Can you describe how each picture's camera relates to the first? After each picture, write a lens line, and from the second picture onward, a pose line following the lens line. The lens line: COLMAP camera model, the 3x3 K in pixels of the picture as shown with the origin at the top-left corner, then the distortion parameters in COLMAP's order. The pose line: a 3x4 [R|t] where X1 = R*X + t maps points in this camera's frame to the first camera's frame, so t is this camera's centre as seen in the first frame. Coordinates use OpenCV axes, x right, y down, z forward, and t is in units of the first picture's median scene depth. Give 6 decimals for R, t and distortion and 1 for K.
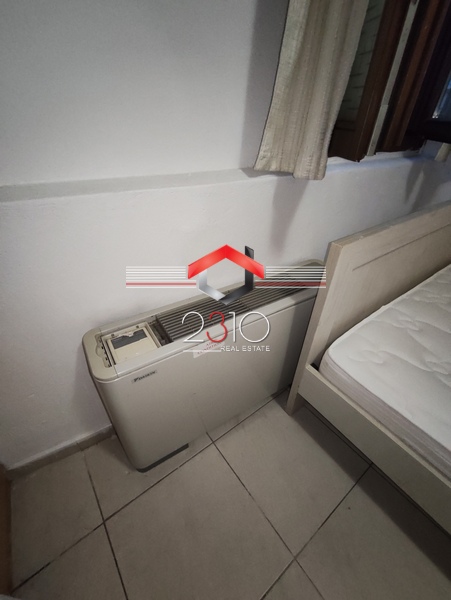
lens RADIAL K [[263.1, 0, 225.8], [0, 263.1, 305.0], [0, 0, 1]] dist [-0.004922, -0.000443]
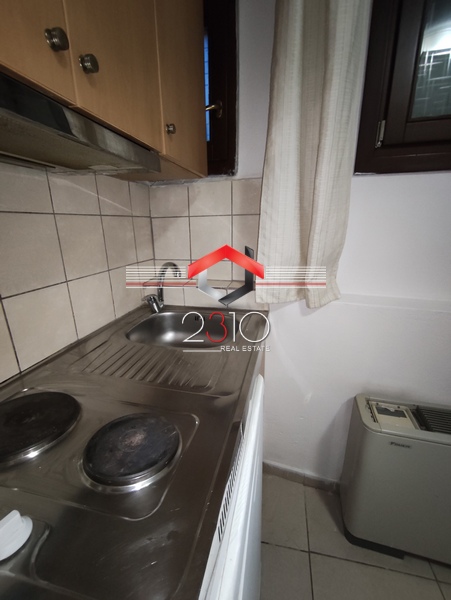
lens RADIAL K [[266.0, 0, 223.8], [0, 266.0, 305.5], [0, 0, 1]] dist [0.000805, 0.000137]
pose [[0.667886, 0.187517, -0.720253, -0.070963], [-0.429319, 0.887574, -0.167026, 0.230128], [0.607958, 0.420773, 0.673303, -0.588043]]
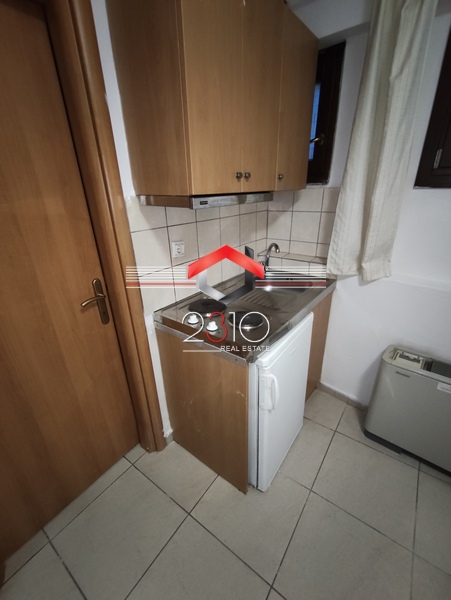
lens RADIAL K [[263.1, 0, 225.8], [0, 263.1, 305.0], [0, 0, 1]] dist [-0.004922, -0.000443]
pose [[0.303260, 0.358652, -0.882837, 0.738109], [-0.550991, 0.821884, 0.144621, 0.261835], [0.777459, 0.442578, 0.446859, -1.008614]]
